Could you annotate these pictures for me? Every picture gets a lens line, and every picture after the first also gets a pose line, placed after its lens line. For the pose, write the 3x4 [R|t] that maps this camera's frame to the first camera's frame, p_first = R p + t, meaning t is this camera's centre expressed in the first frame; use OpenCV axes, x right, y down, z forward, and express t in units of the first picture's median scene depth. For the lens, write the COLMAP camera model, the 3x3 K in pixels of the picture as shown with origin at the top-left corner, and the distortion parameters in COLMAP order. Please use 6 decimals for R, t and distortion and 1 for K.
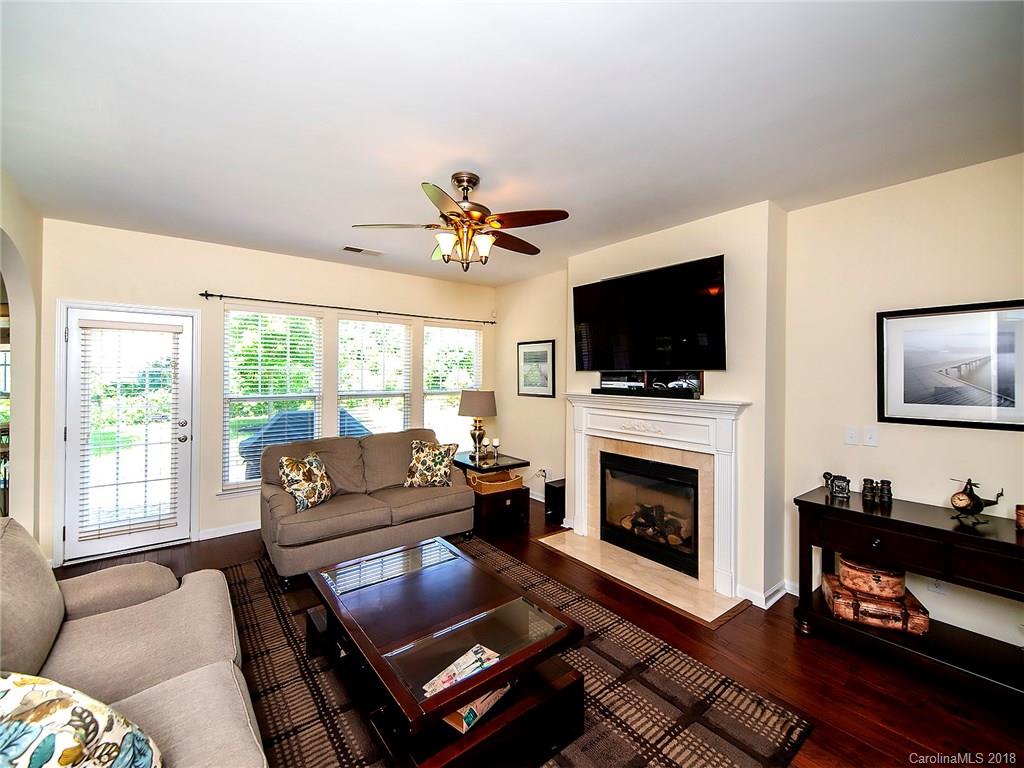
lens RADIAL K [[430.4, 0, 504.0], [0, 430.4, 374.2], [0, 0, 1]] dist [0.021564, -0.000295]
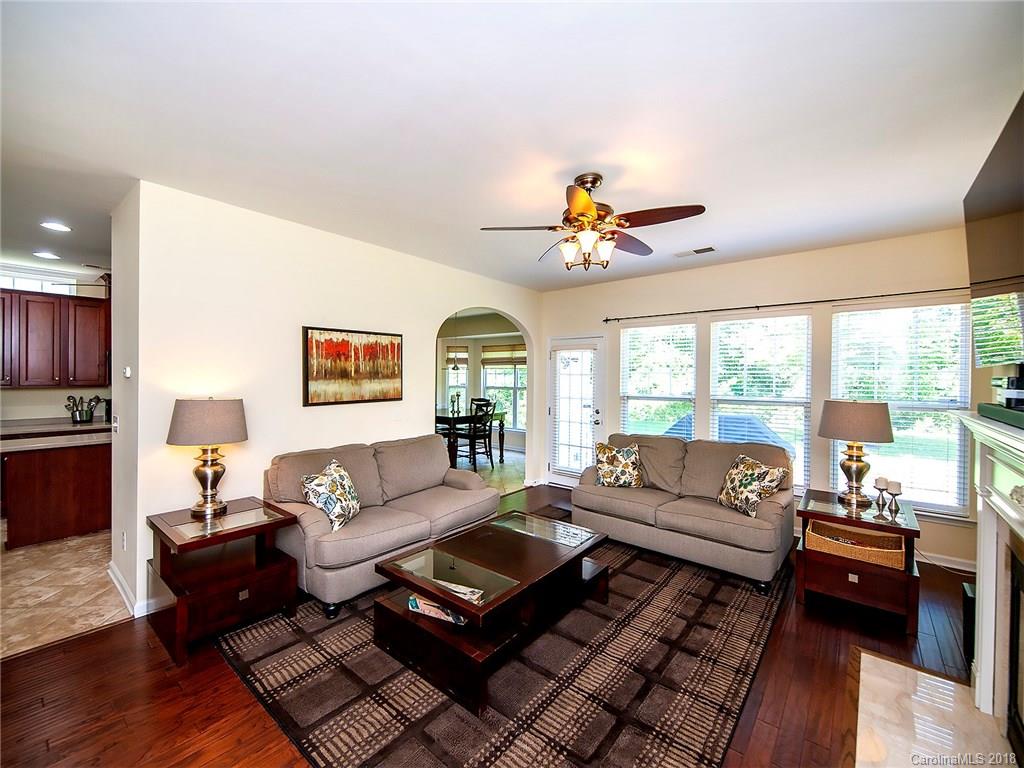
lens RADIAL K [[430.4, 0, 516.8], [0, 430.4, 383.3], [0, 0, 1]] dist [0.021564, -0.000295]
pose [[0.223222, 0.007358, -0.974740, 0.644843], [-0.010755, 0.999929, 0.005085, 0.015747], [0.974708, 0.009349, 0.223285, 0.458230]]
